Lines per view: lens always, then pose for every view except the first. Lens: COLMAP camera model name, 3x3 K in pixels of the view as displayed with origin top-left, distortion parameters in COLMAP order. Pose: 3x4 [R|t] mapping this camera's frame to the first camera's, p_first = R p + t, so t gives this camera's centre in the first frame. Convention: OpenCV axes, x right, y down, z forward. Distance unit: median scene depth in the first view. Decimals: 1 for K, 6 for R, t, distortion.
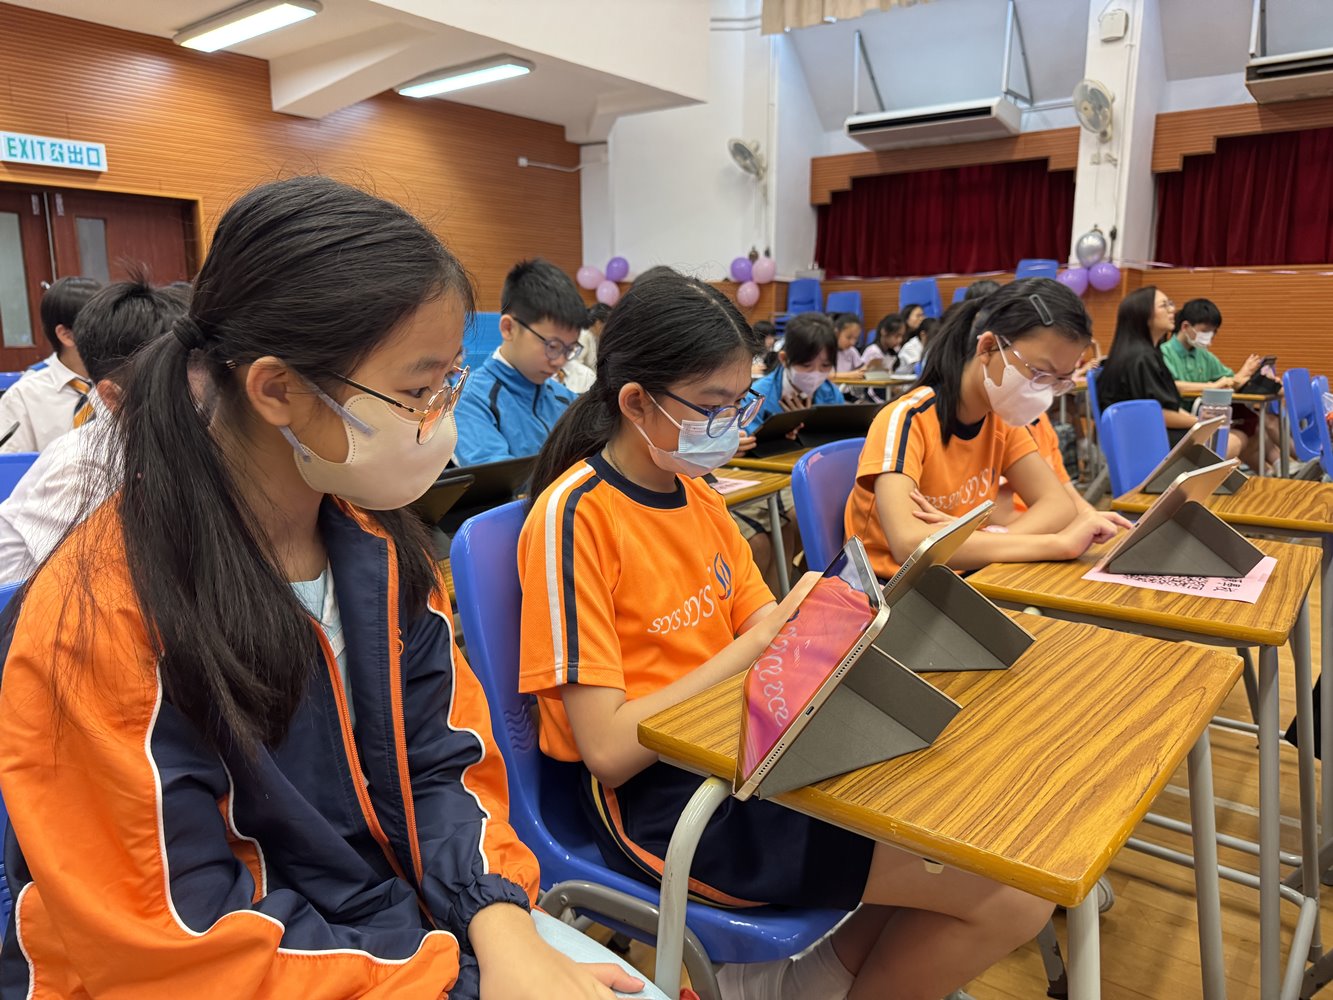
lens RADIAL K [[947.6, 0, 666.2], [0, 947.6, 507.1], [0, 0, 1]] dist [0.006332, -0.012116]
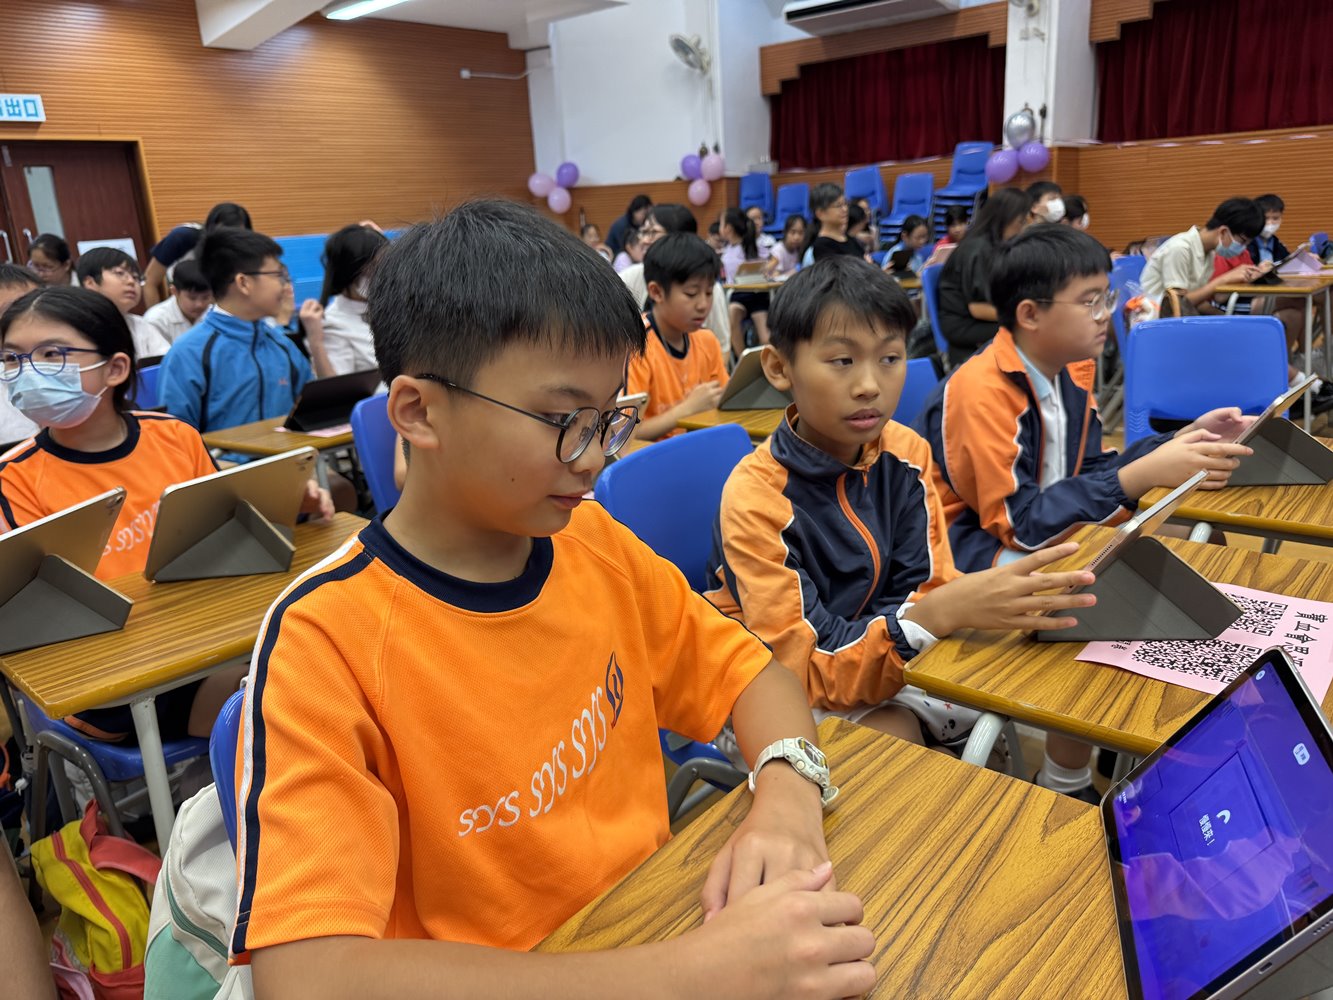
lens RADIAL K [[947.6, 0, 668.0], [0, 947.6, 490.3], [0, 0, 1]] dist [0.006332, -0.012116]
pose [[0.996209, -0.032975, -0.080505, 0.130529], [0.040727, 0.994487, 0.096628, -0.007501], [0.076875, -0.099540, 0.992060, -0.039909]]
